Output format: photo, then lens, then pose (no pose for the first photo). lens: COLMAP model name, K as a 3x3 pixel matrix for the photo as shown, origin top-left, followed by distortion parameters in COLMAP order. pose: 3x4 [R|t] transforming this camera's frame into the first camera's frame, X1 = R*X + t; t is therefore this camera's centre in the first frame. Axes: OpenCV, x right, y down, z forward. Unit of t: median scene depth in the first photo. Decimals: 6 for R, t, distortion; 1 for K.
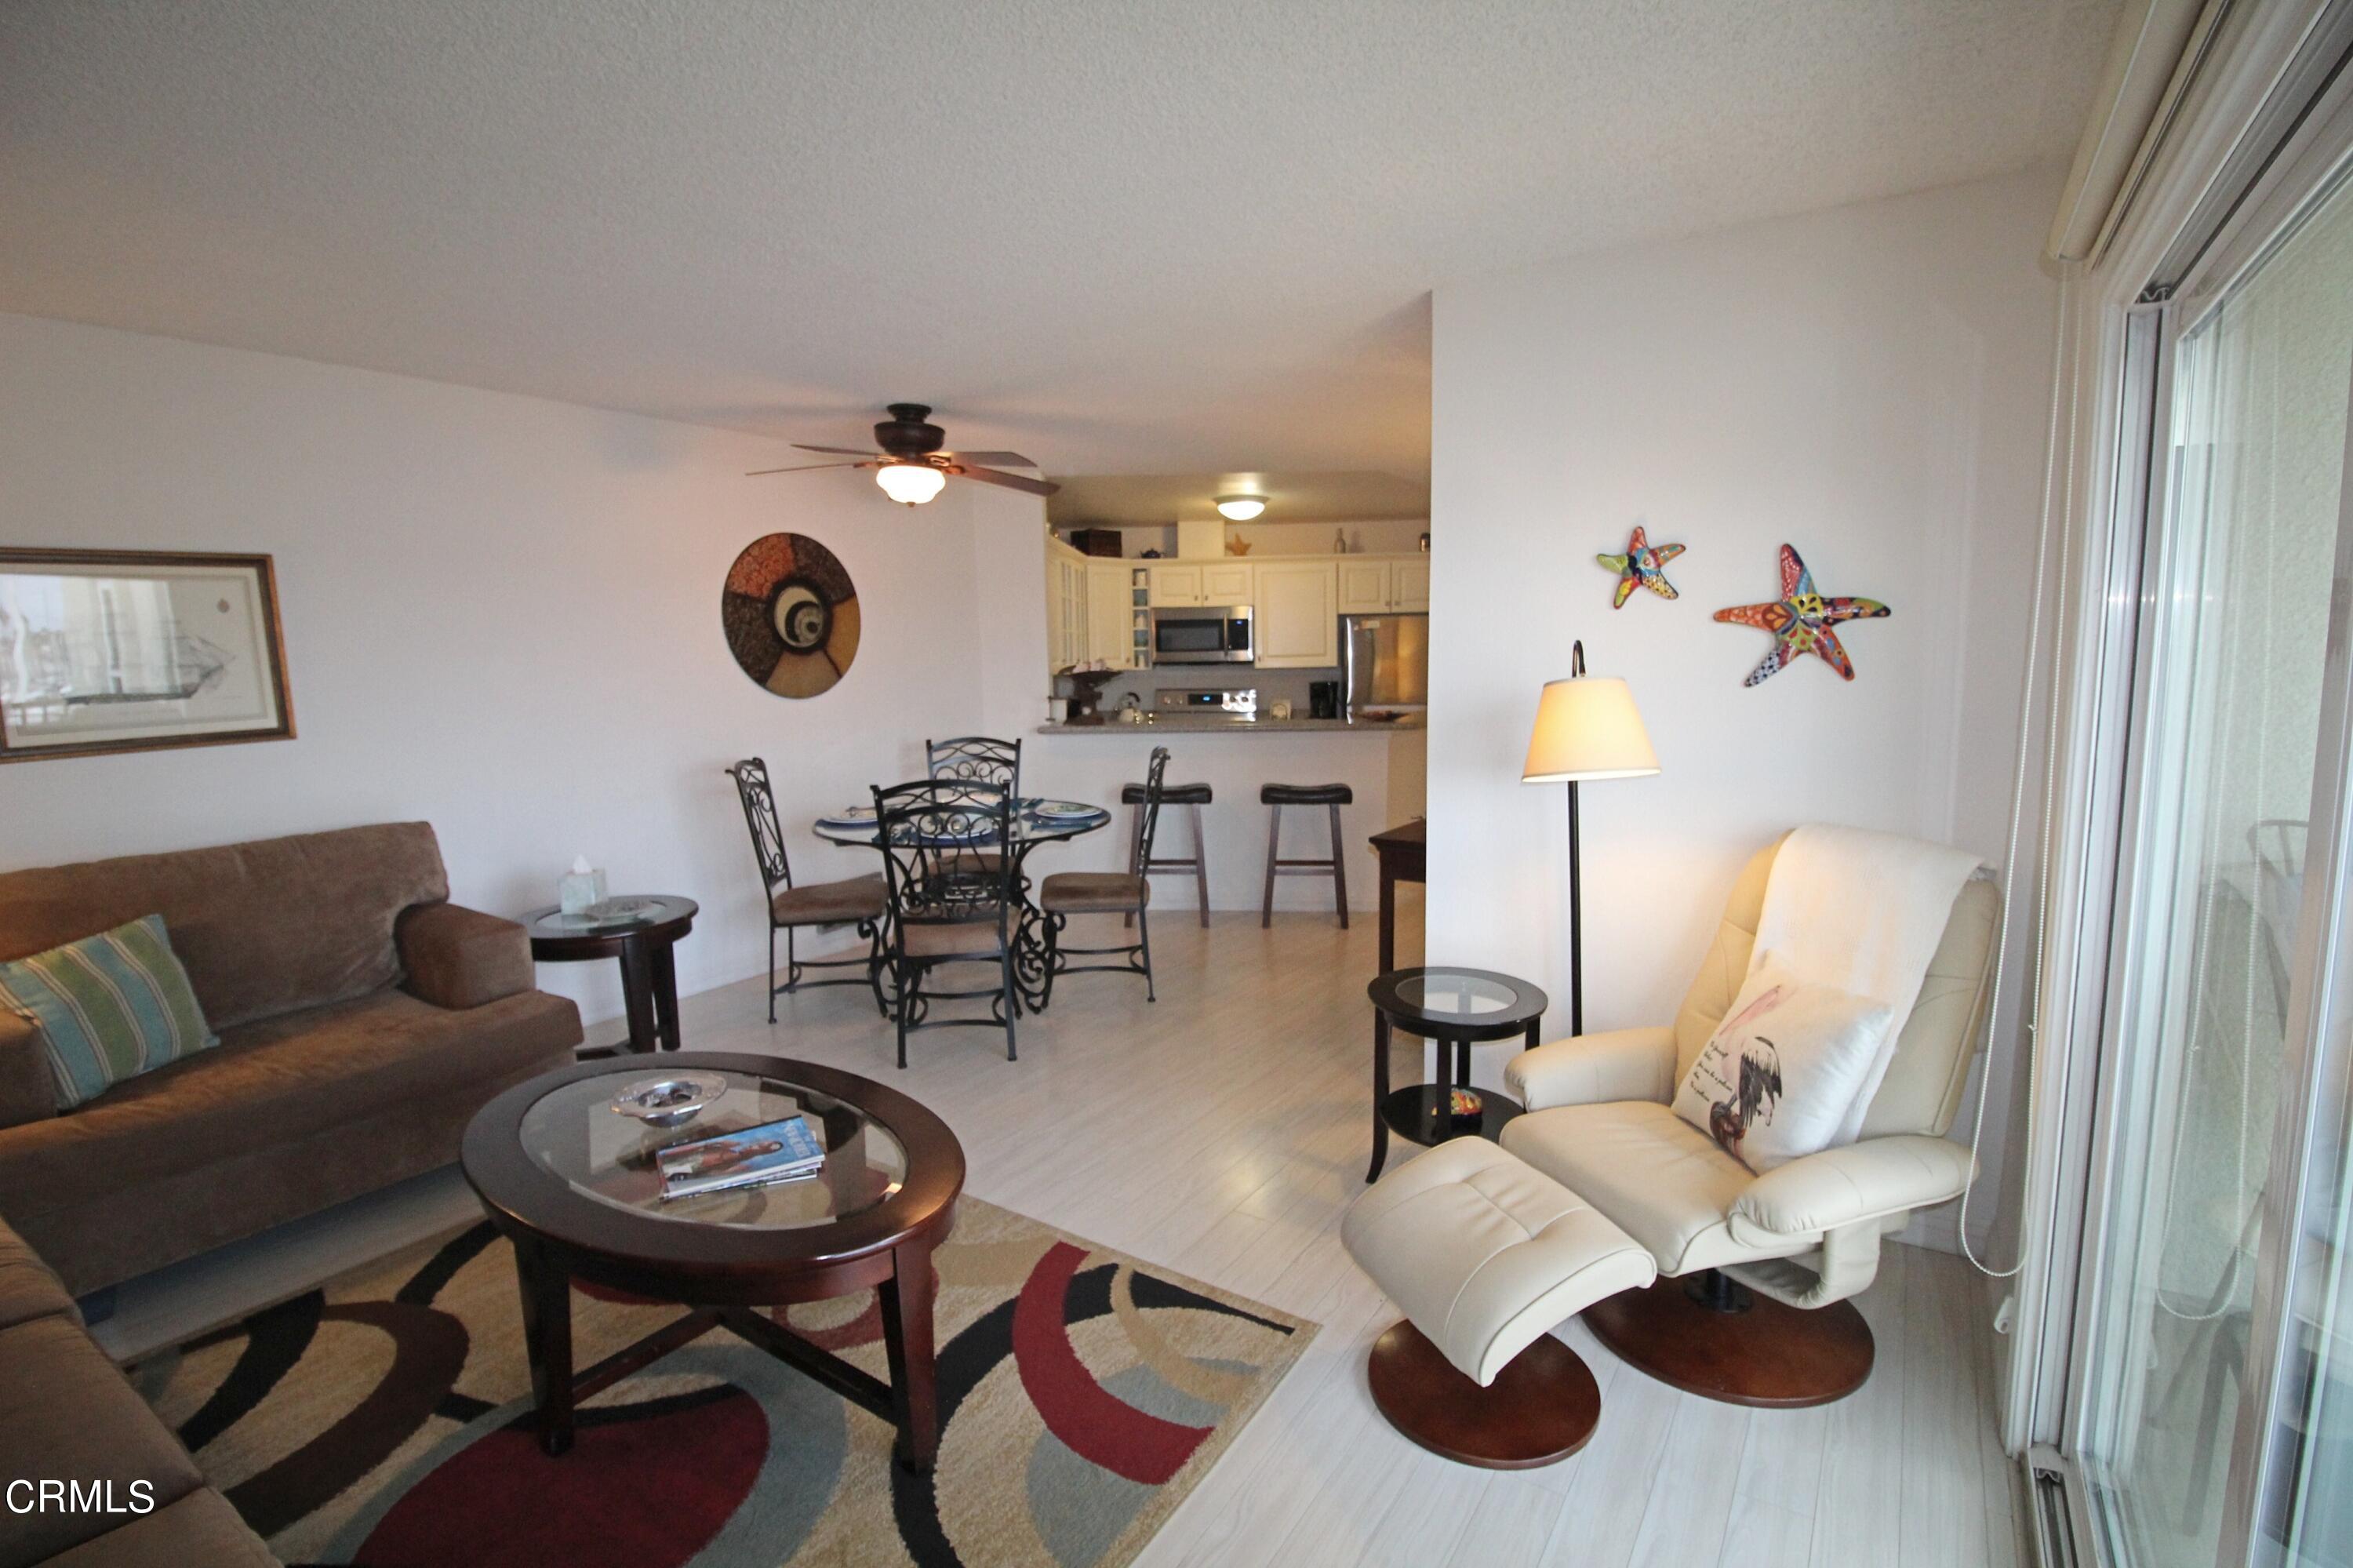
lens RADIAL K [[1092.6, 0, 1182.5], [0, 1092.6, 799.2], [0, 0, 1]] dist [-0.002188, -0.011734]
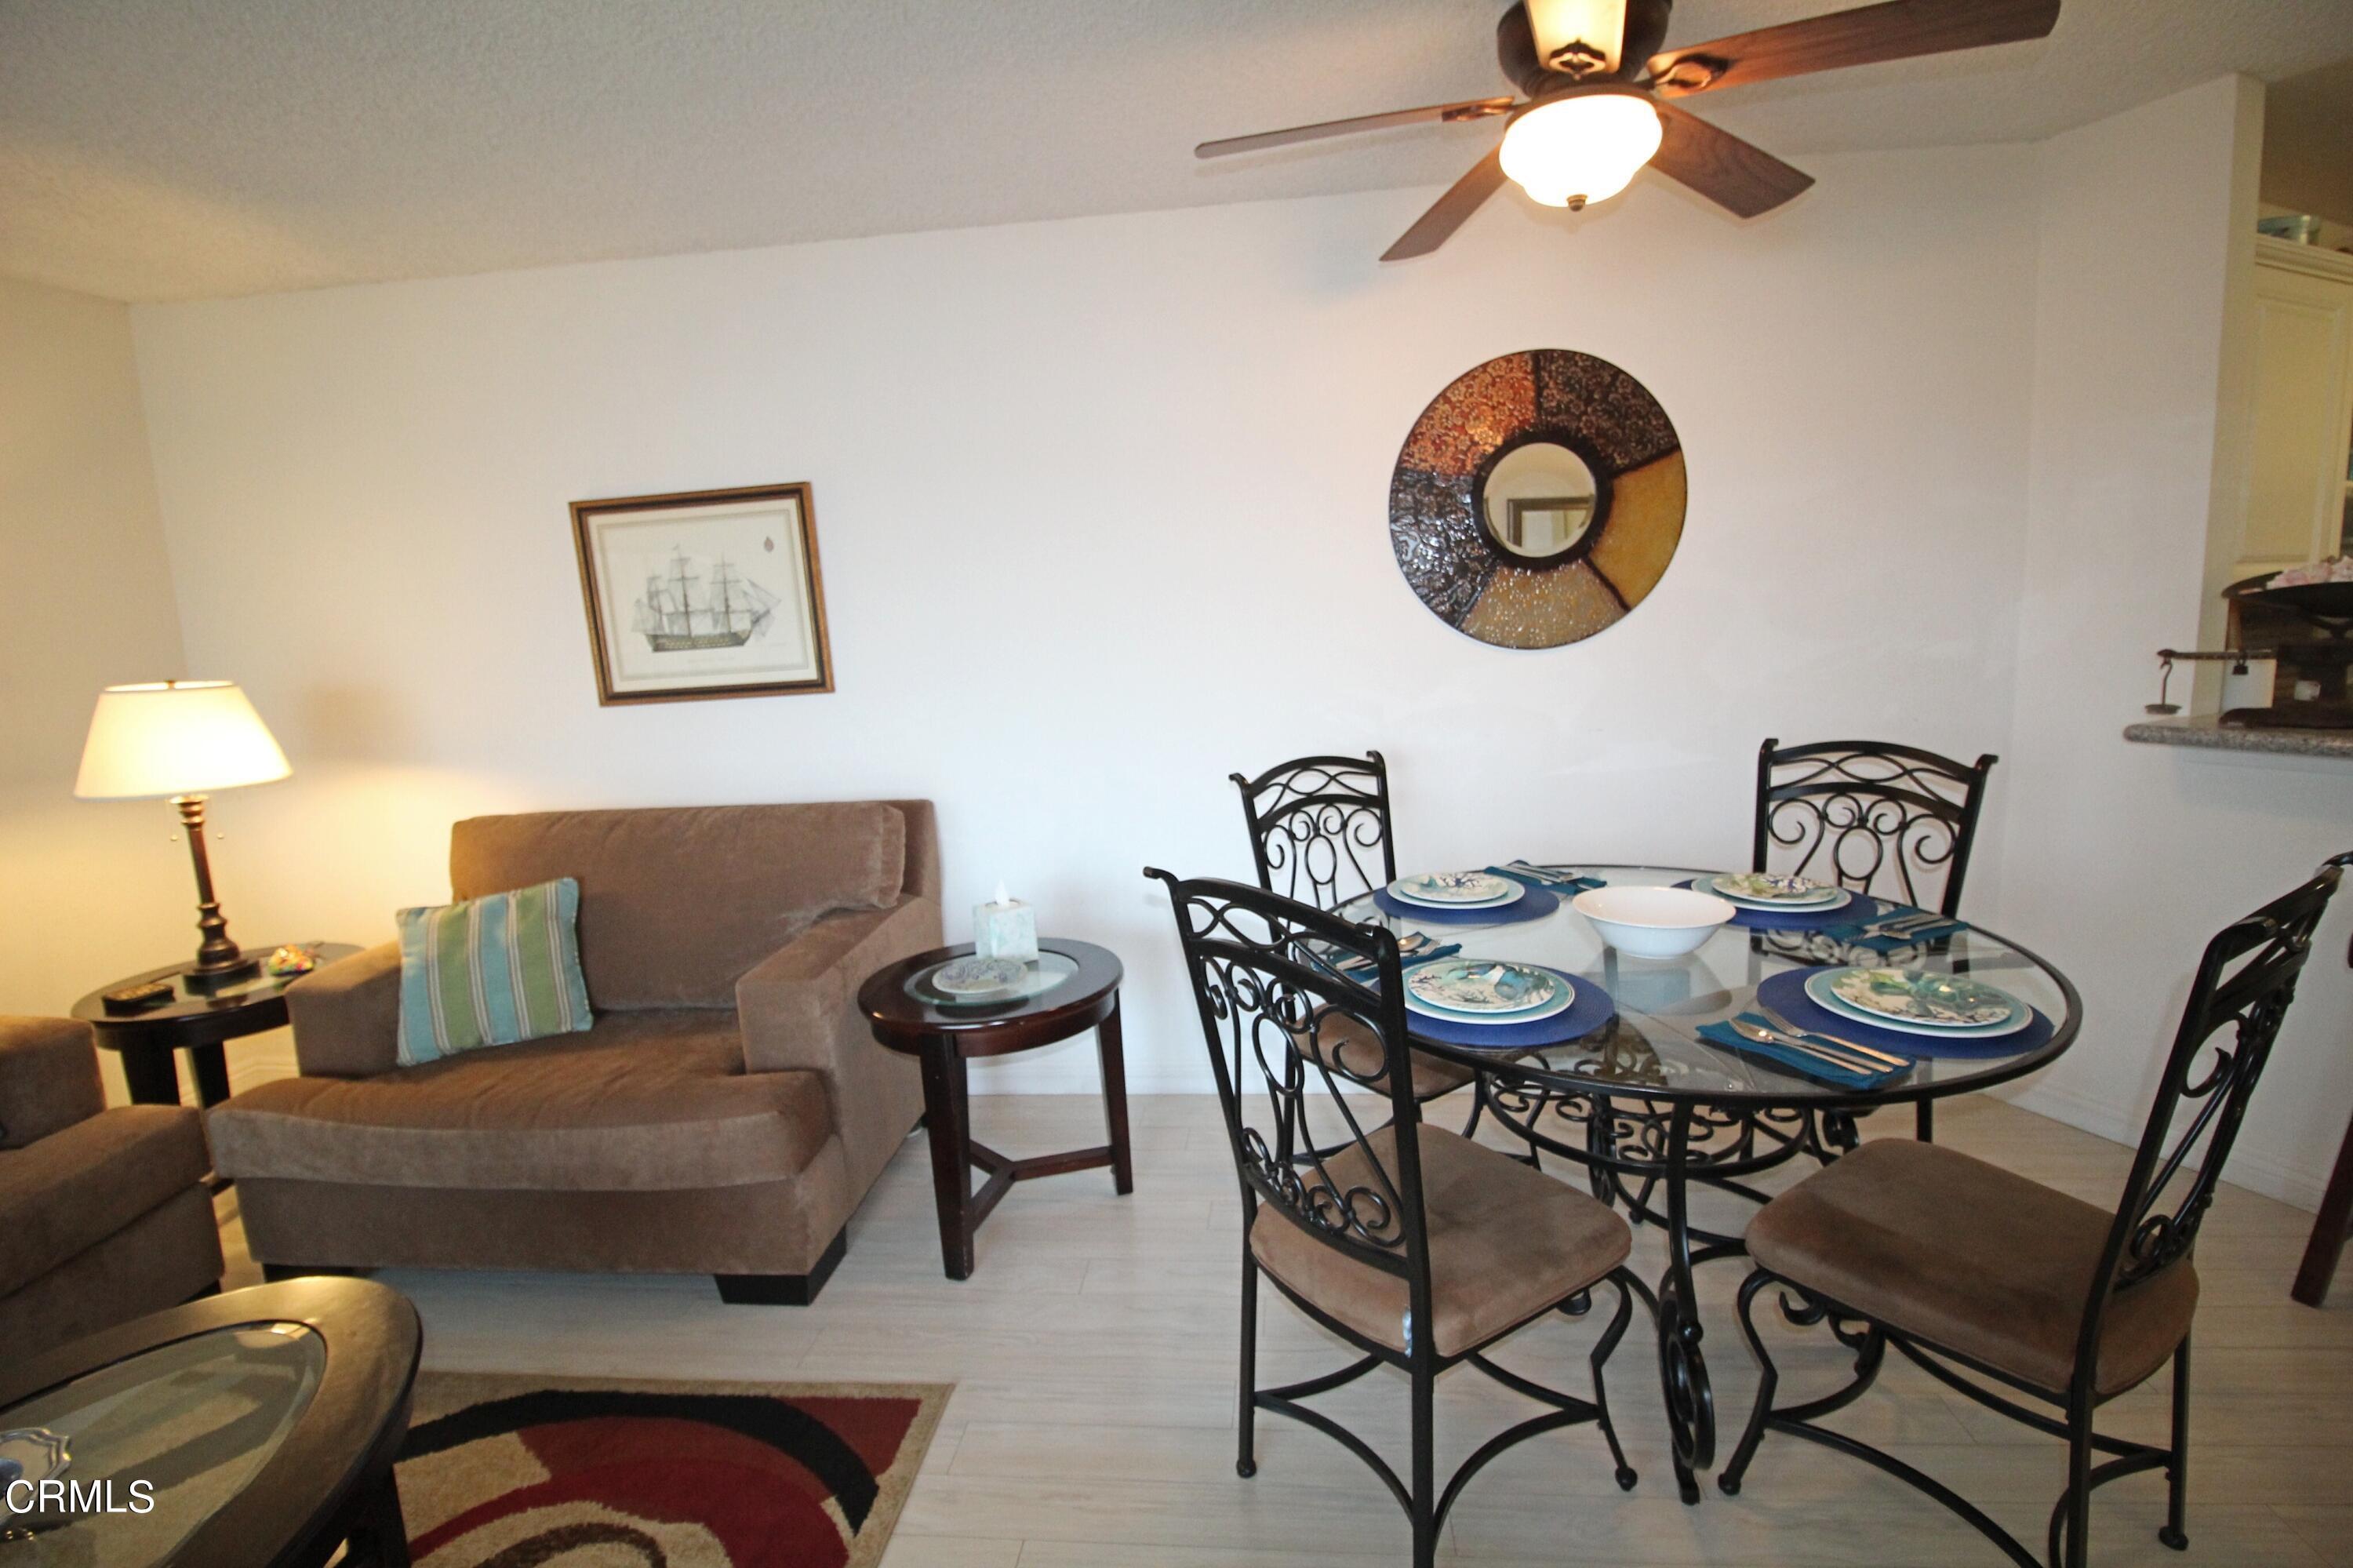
lens RADIAL K [[1092.6, 0, 1184.5], [0, 1092.6, 792.4], [0, 0, 1]] dist [-0.002188, -0.011734]
pose [[0.464714, 0.133041, -0.875409, 0.108191], [-0.080951, 0.990891, 0.107619, -0.096025], [0.881753, 0.020853, 0.471251, 0.853127]]
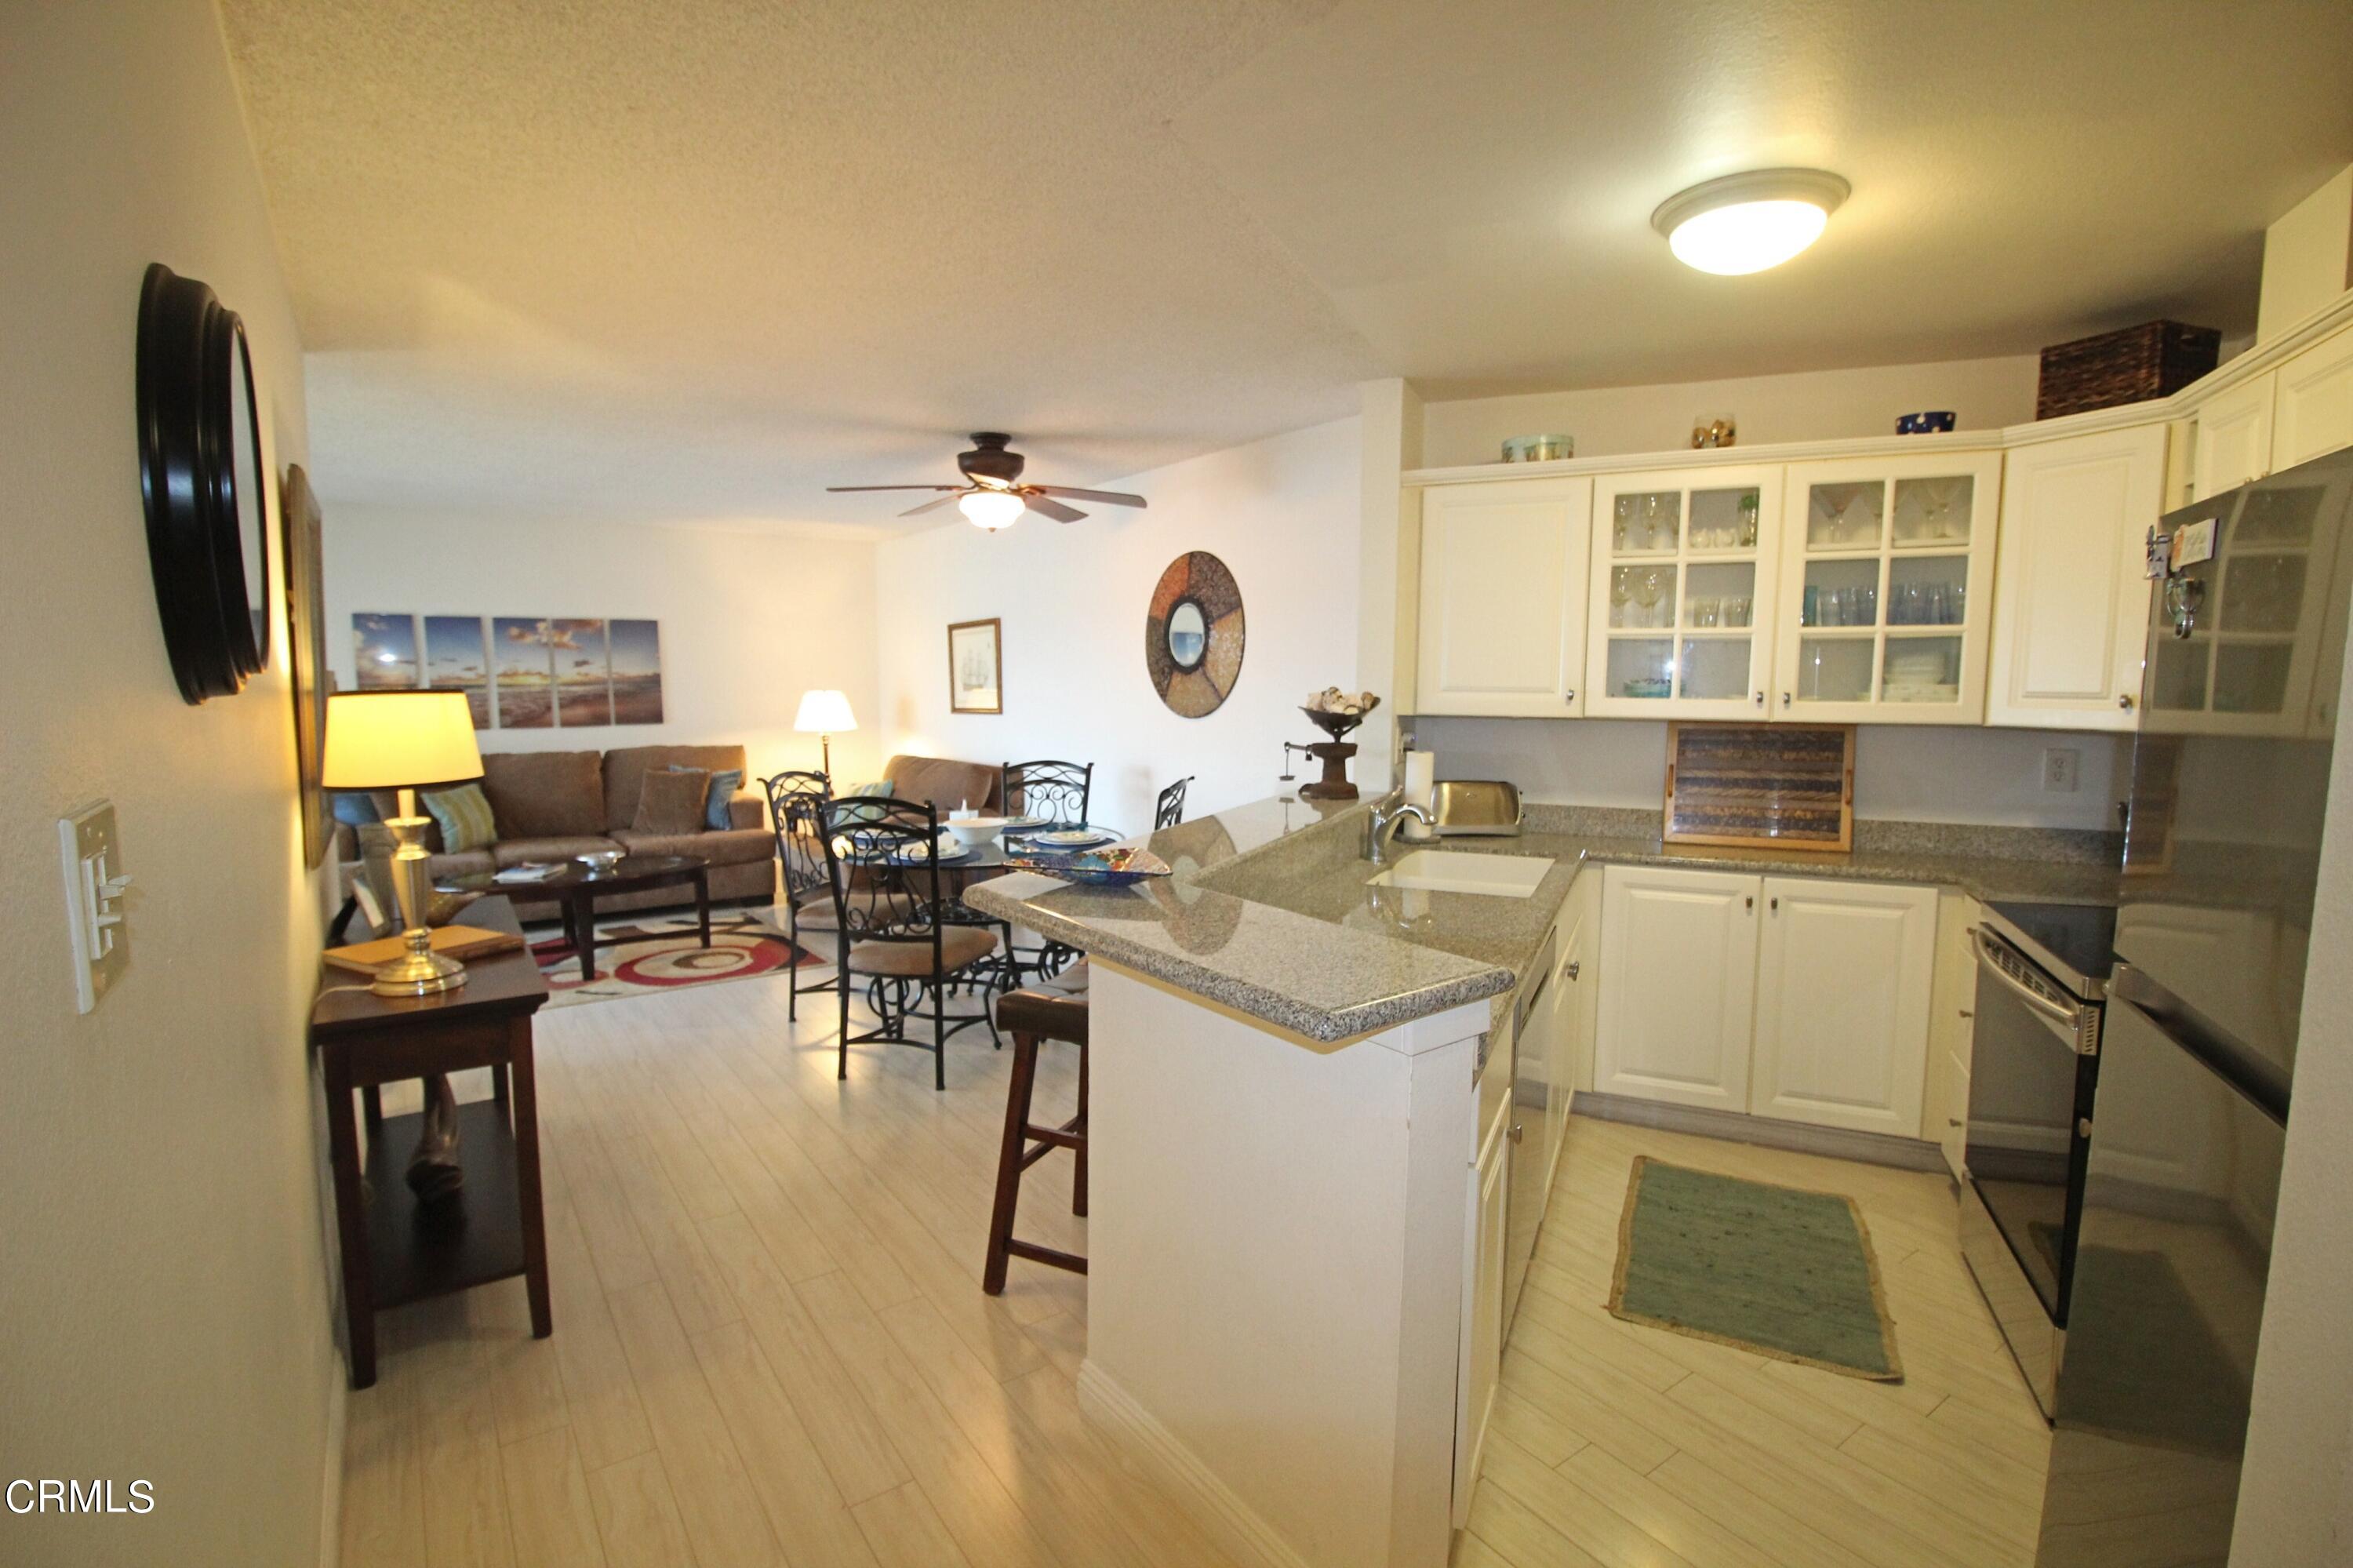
lens RADIAL K [[1092.6, 0, 1179.7], [0, 1092.6, 795.2], [0, 0, 1]] dist [-0.002188, -0.011734]
pose [[-0.351579, 0.114957, -0.929073, 0.866456], [-0.123189, 0.978121, 0.167643, -0.280491], [0.928017, 0.173391, -0.329726, 1.977305]]
